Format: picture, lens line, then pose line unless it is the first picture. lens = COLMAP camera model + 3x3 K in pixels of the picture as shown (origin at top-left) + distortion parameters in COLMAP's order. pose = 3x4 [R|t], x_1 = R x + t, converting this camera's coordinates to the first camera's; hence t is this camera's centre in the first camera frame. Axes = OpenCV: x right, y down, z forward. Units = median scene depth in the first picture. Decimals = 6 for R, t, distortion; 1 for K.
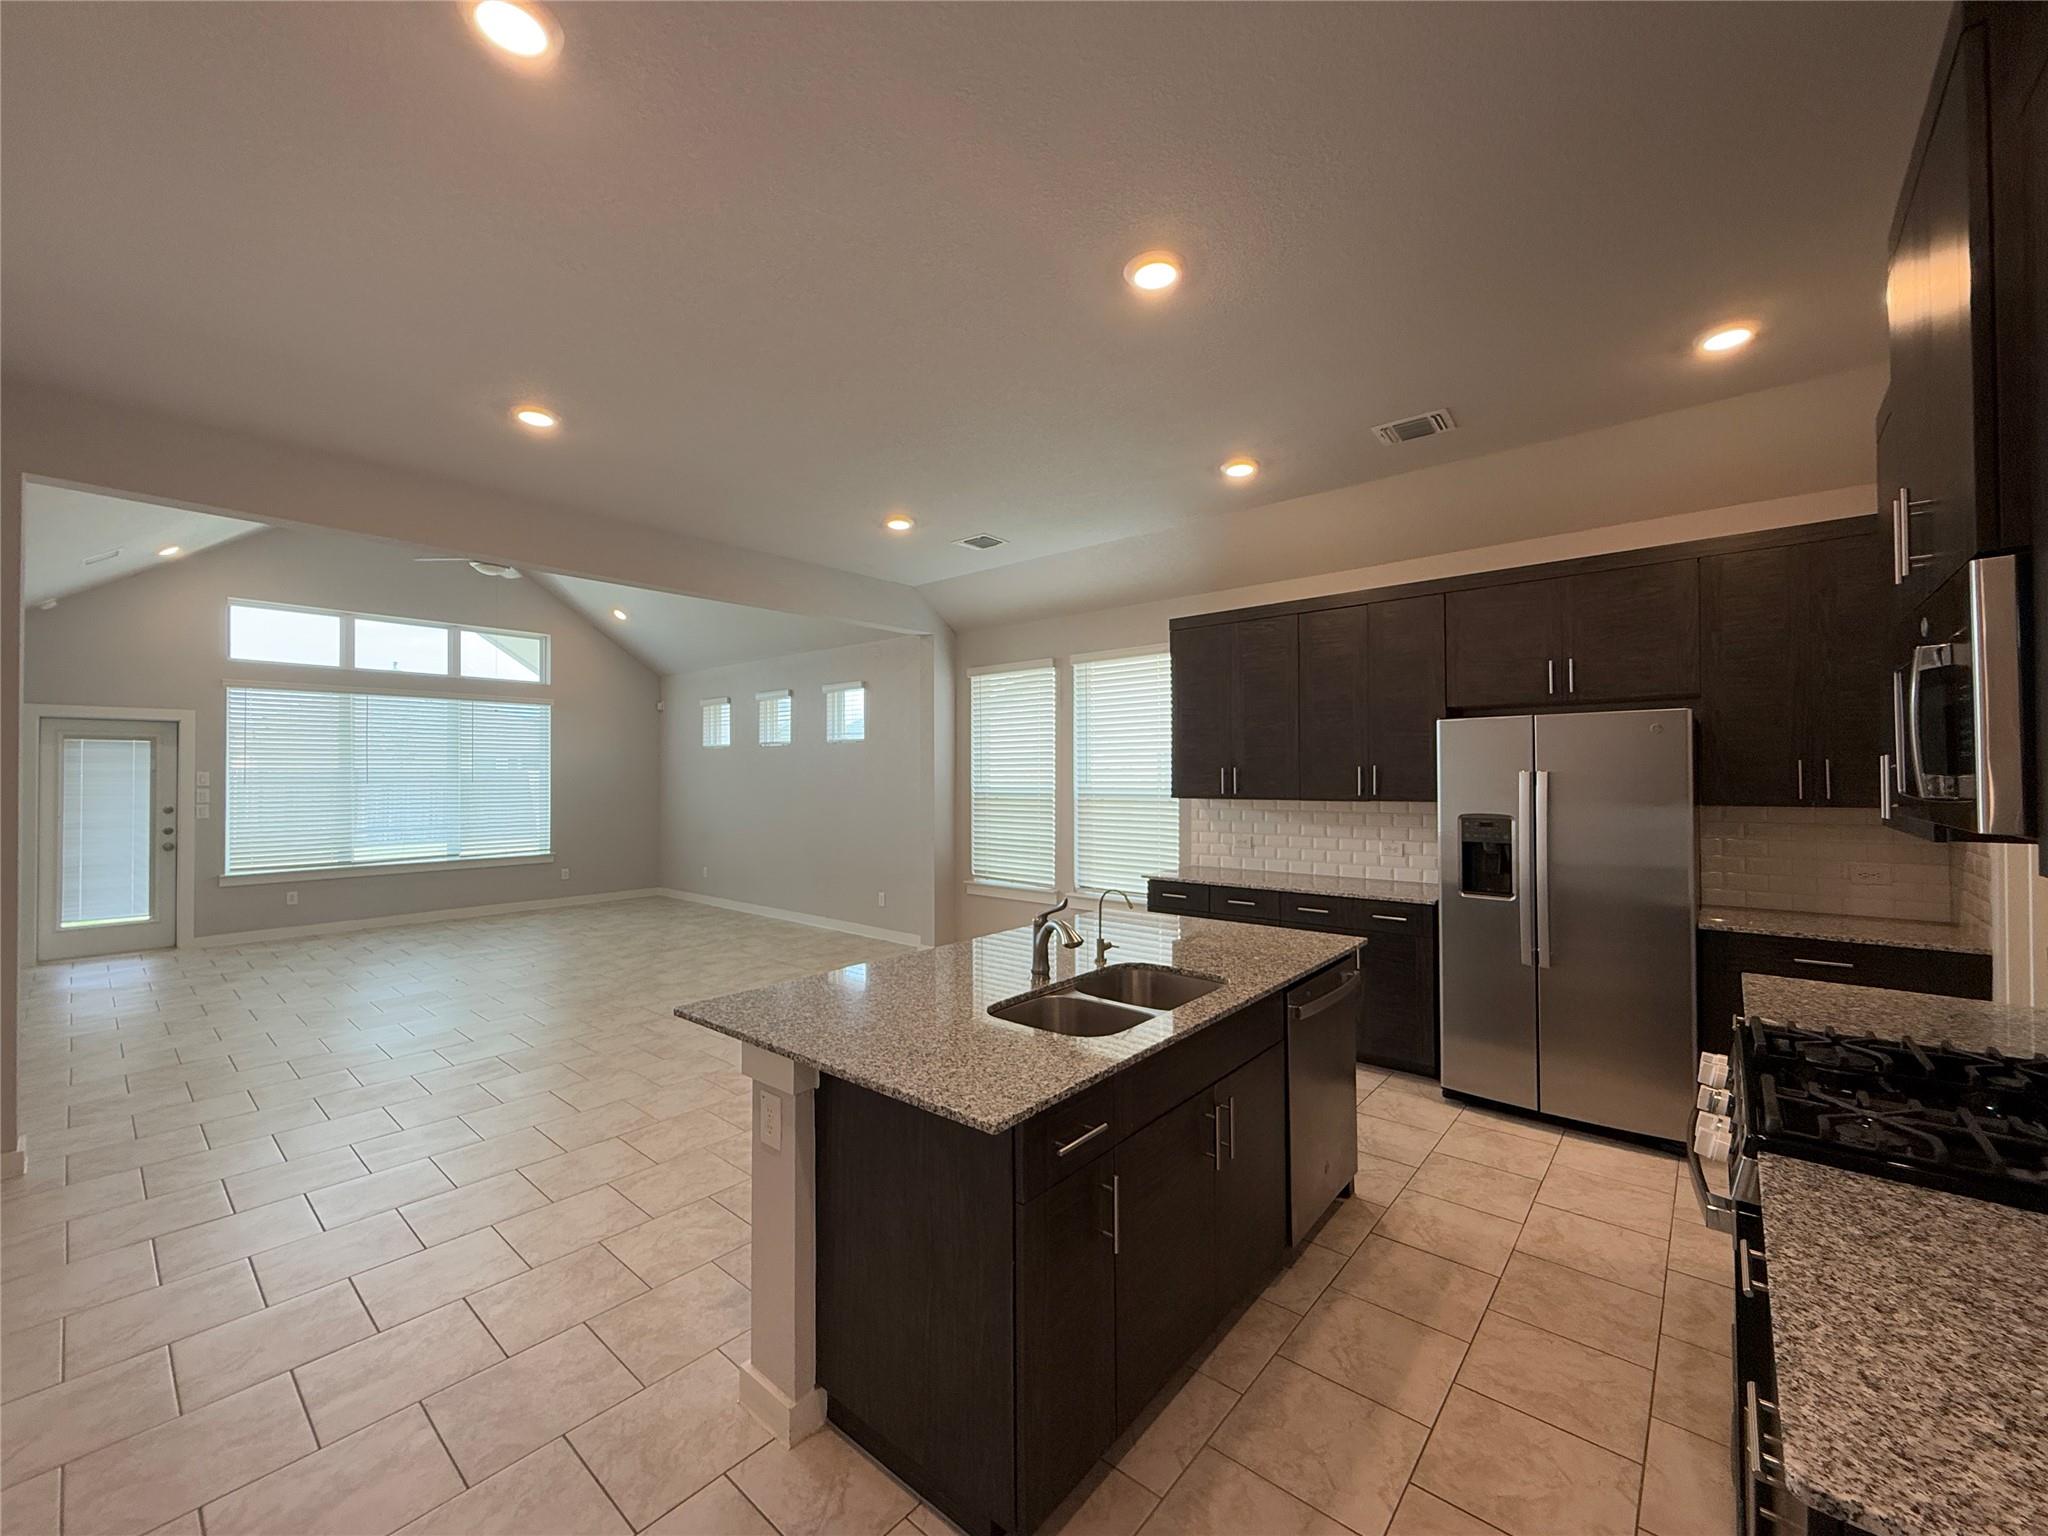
lens RADIAL K [[816.9, 0, 1016.3], [0, 816.9, 767.1], [0, 0, 1]] dist [0.000076, 0.000461]
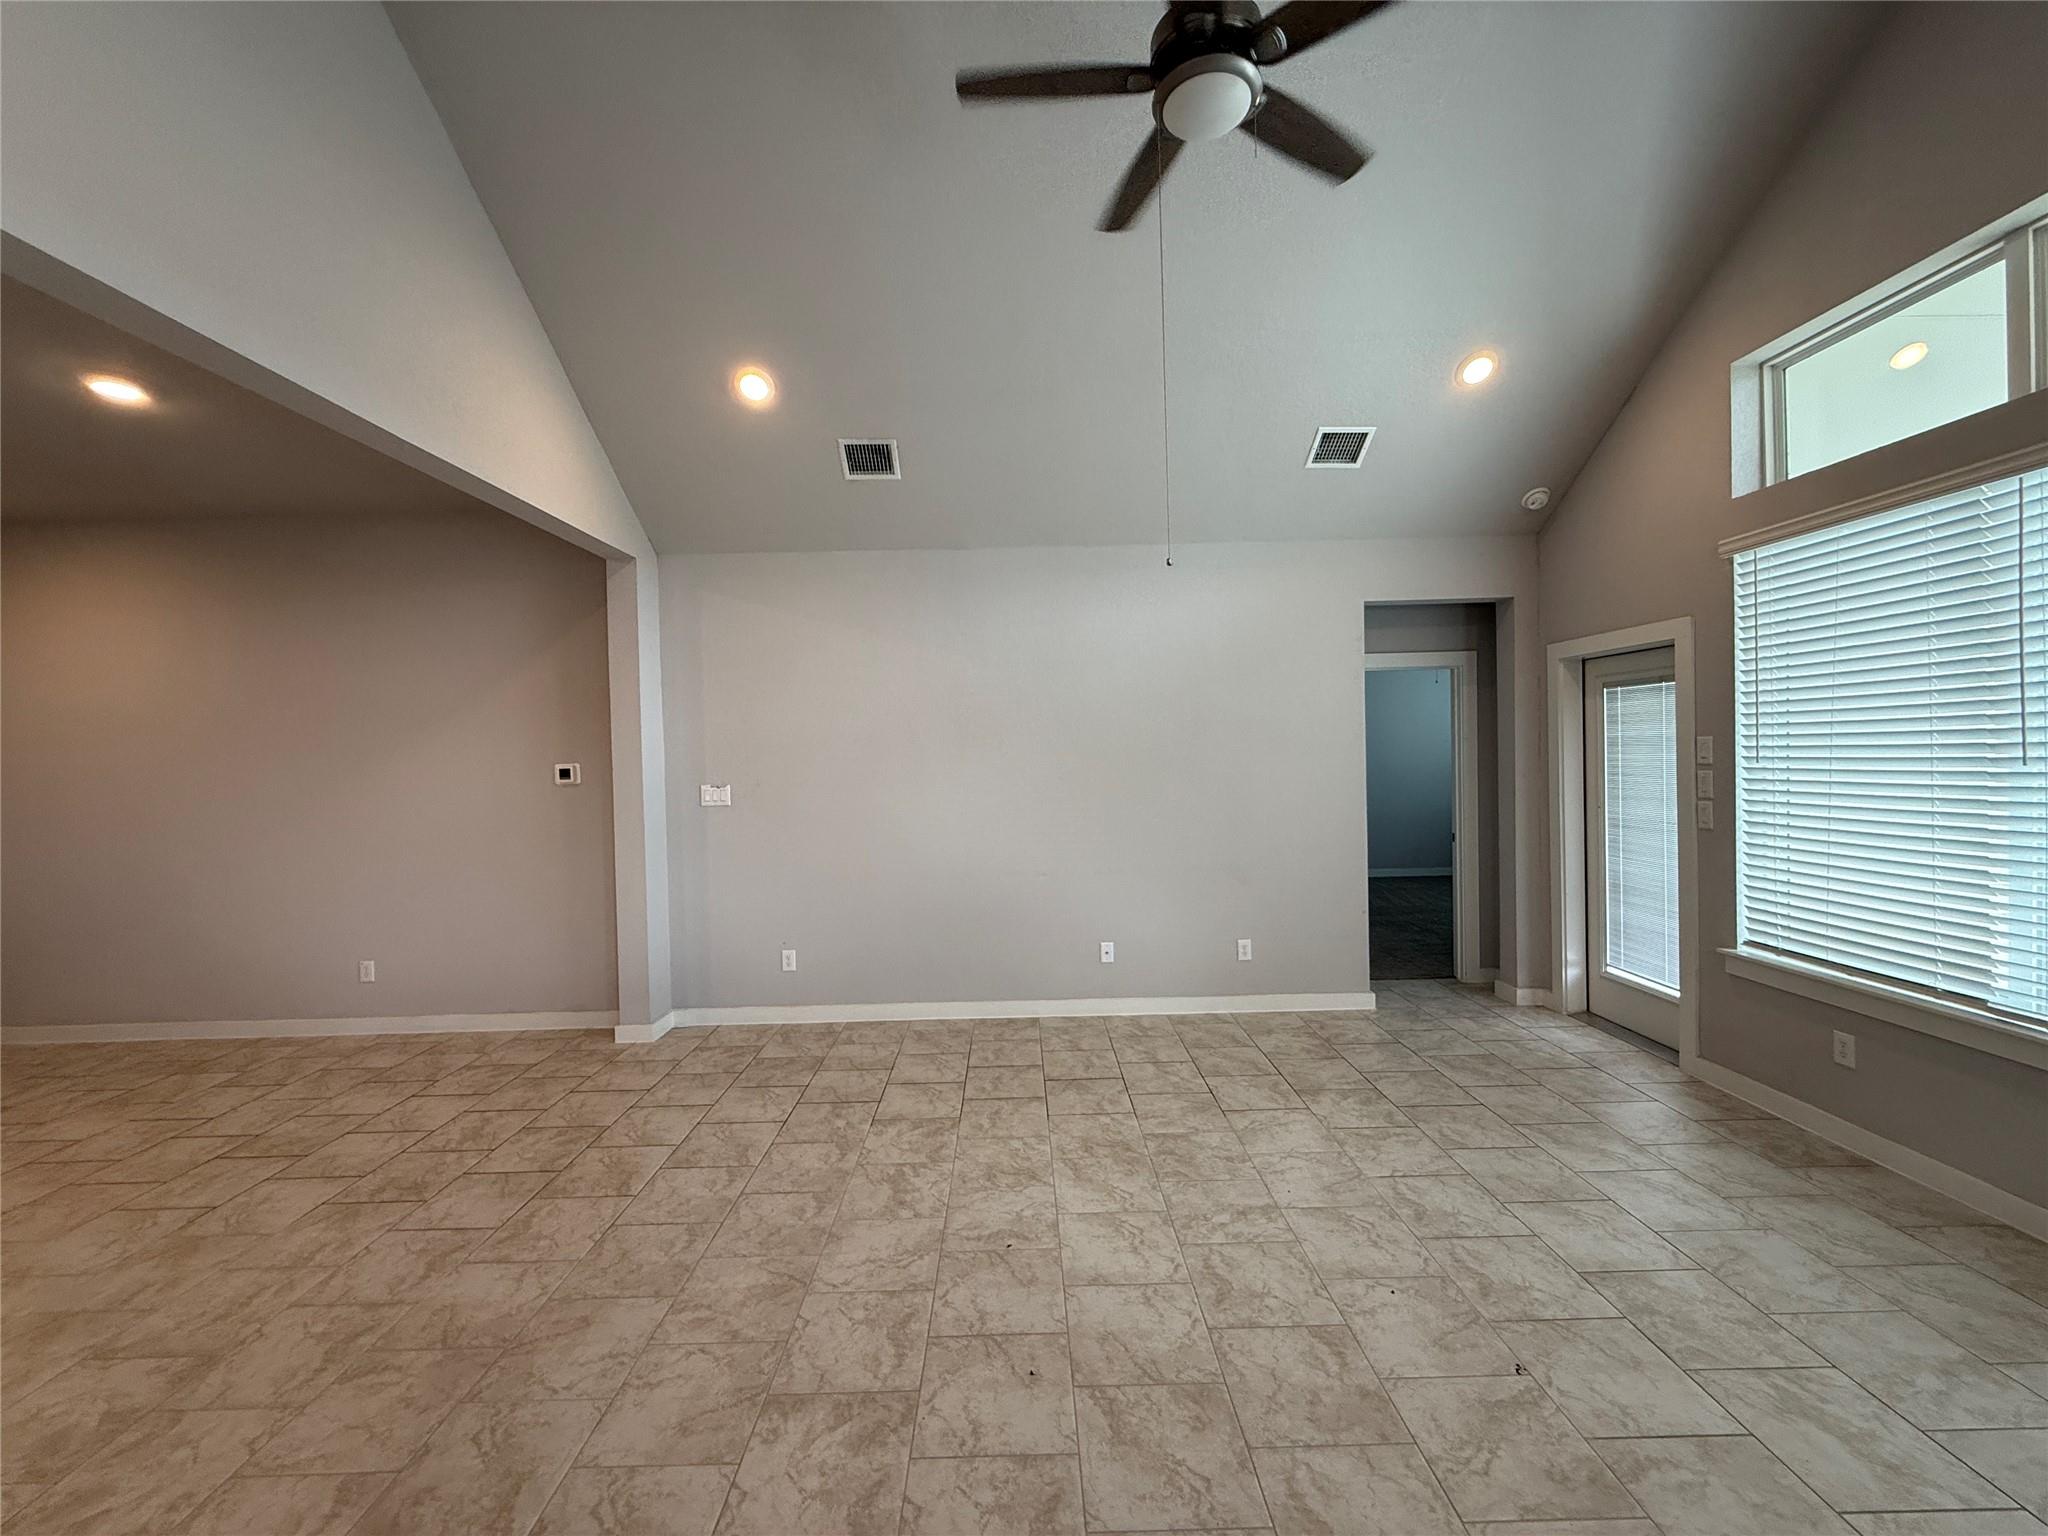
lens RADIAL K [[816.9, 0, 1016.1], [0, 816.9, 772.5], [0, 0, 1]] dist [0.000076, 0.000461]
pose [[-0.751377, 0.035388, -0.658923, -0.614035], [0.032657, 0.999332, 0.016431, 0.011332], [0.659064, -0.009173, -0.752031, 1.957009]]
